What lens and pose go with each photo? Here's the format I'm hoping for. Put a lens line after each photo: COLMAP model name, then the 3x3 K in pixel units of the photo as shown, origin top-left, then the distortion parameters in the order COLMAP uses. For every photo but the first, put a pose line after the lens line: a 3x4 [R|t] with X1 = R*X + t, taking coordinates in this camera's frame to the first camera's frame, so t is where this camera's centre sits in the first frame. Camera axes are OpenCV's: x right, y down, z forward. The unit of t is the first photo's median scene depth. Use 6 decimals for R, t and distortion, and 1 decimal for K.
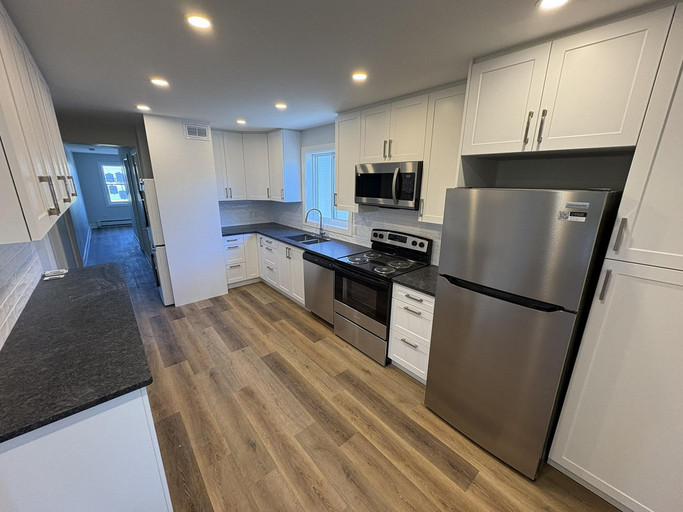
lens RADIAL K [[273.7, 0, 341.8], [0, 273.7, 253.9], [0, 0, 1]] dist [-0.002081, 0.001175]
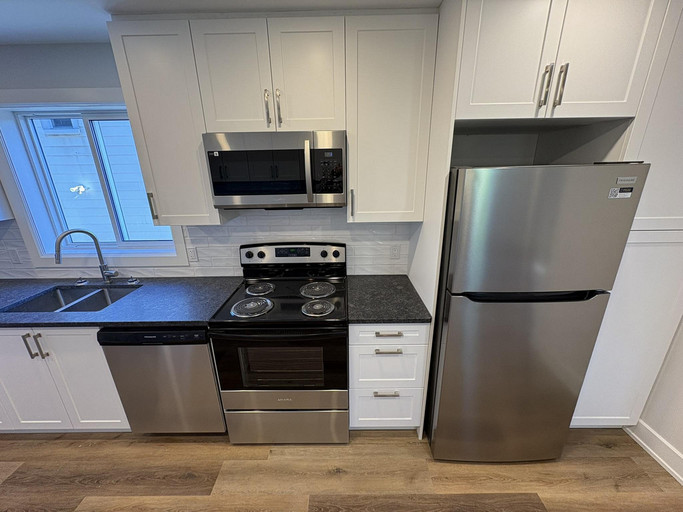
lens RADIAL K [[273.7, 0, 342.6], [0, 273.7, 254.4], [0, 0, 1]] dist [-0.002081, 0.001175]
pose [[0.651681, -0.253354, 0.714929, -0.217744], [0.221894, 0.965009, 0.139713, -0.132563], [-0.725310, 0.067591, 0.685096, 0.520167]]
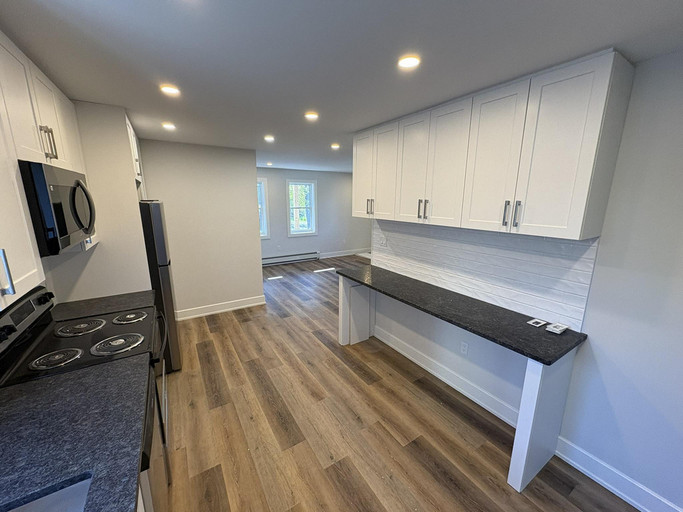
lens RADIAL K [[273.7, 0, 344.1], [0, 273.7, 256.5], [0, 0, 1]] dist [-0.002081, 0.001175]
pose [[-0.990805, -0.051676, 0.125039, -0.491144], [0.011399, 0.889016, 0.457735, -0.414921], [-0.134816, 0.454952, -0.880252, 1.487338]]
